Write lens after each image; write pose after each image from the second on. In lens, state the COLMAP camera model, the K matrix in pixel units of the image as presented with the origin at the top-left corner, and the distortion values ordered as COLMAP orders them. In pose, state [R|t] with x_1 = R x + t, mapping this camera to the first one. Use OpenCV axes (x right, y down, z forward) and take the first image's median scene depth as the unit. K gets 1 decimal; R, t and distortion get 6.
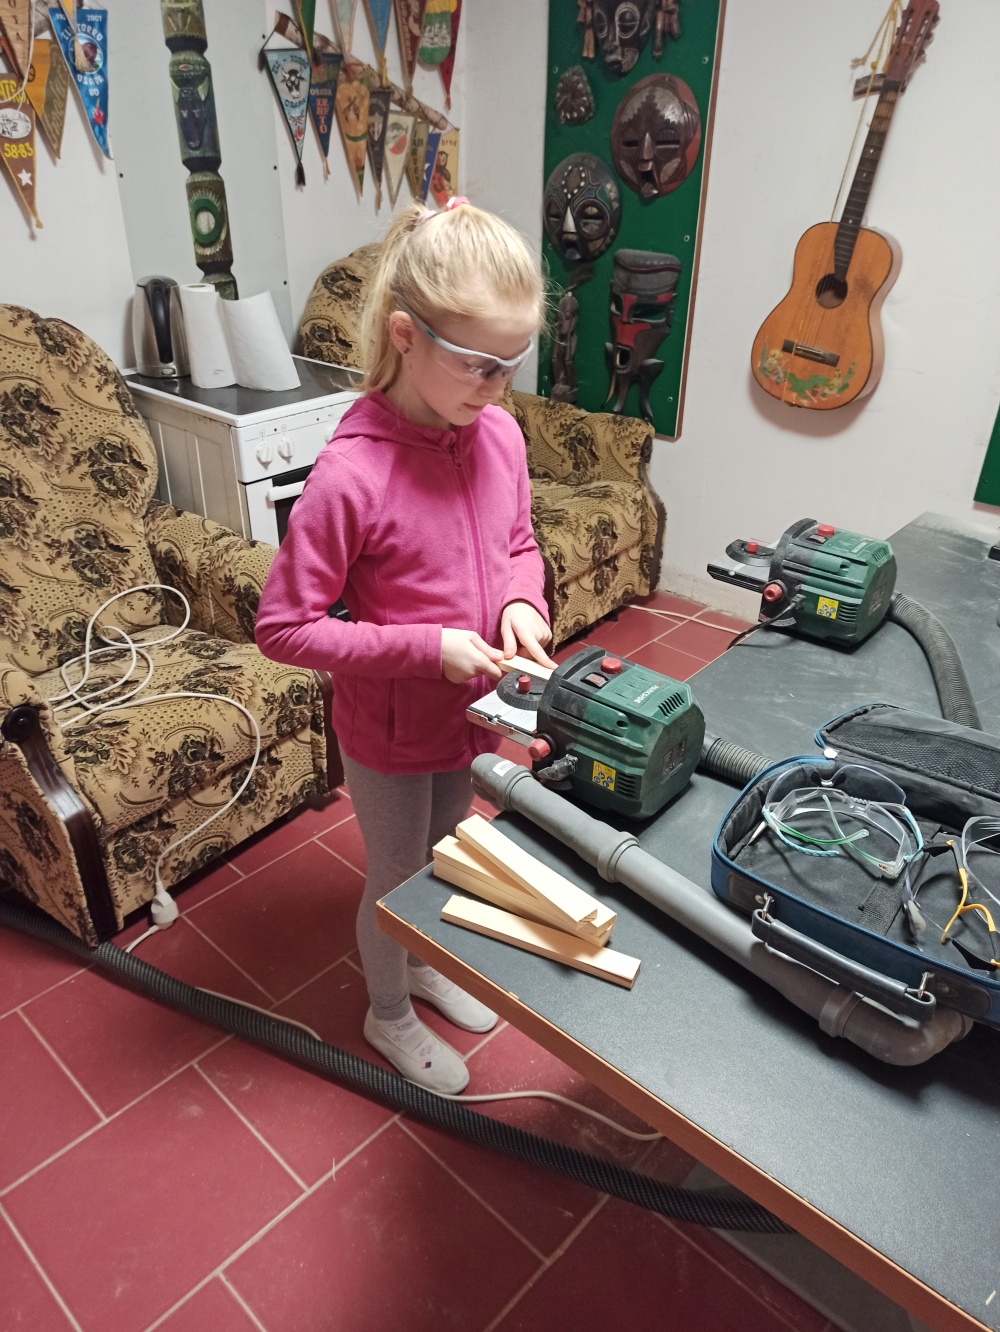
lens RADIAL K [[980.0, 0, 500.0], [0, 980.0, 666.0], [0, 0, 1]] dist [0.068257, -0.064008]
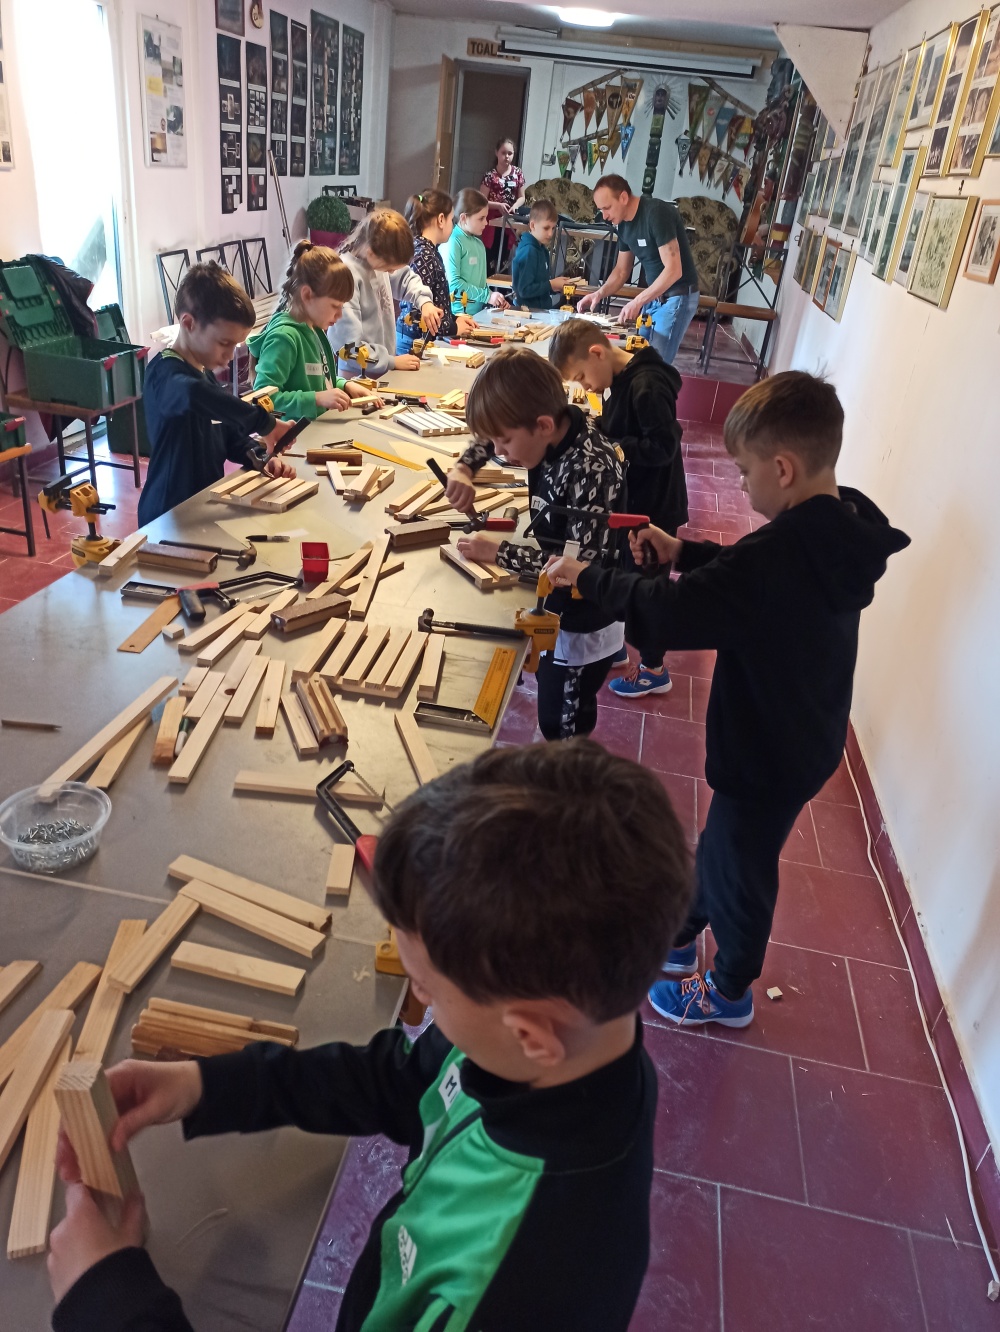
lens RADIAL K [[980.0, 0, 500.0], [0, 980.0, 666.0], [0, 0, 1]] dist [0.068257, -0.064008]
pose [[0.549045, 0.426319, -0.718889, 2.932368], [-0.501336, 0.856197, 0.124856, 0.965317], [0.668739, 0.291853, 0.683820, -1.454633]]
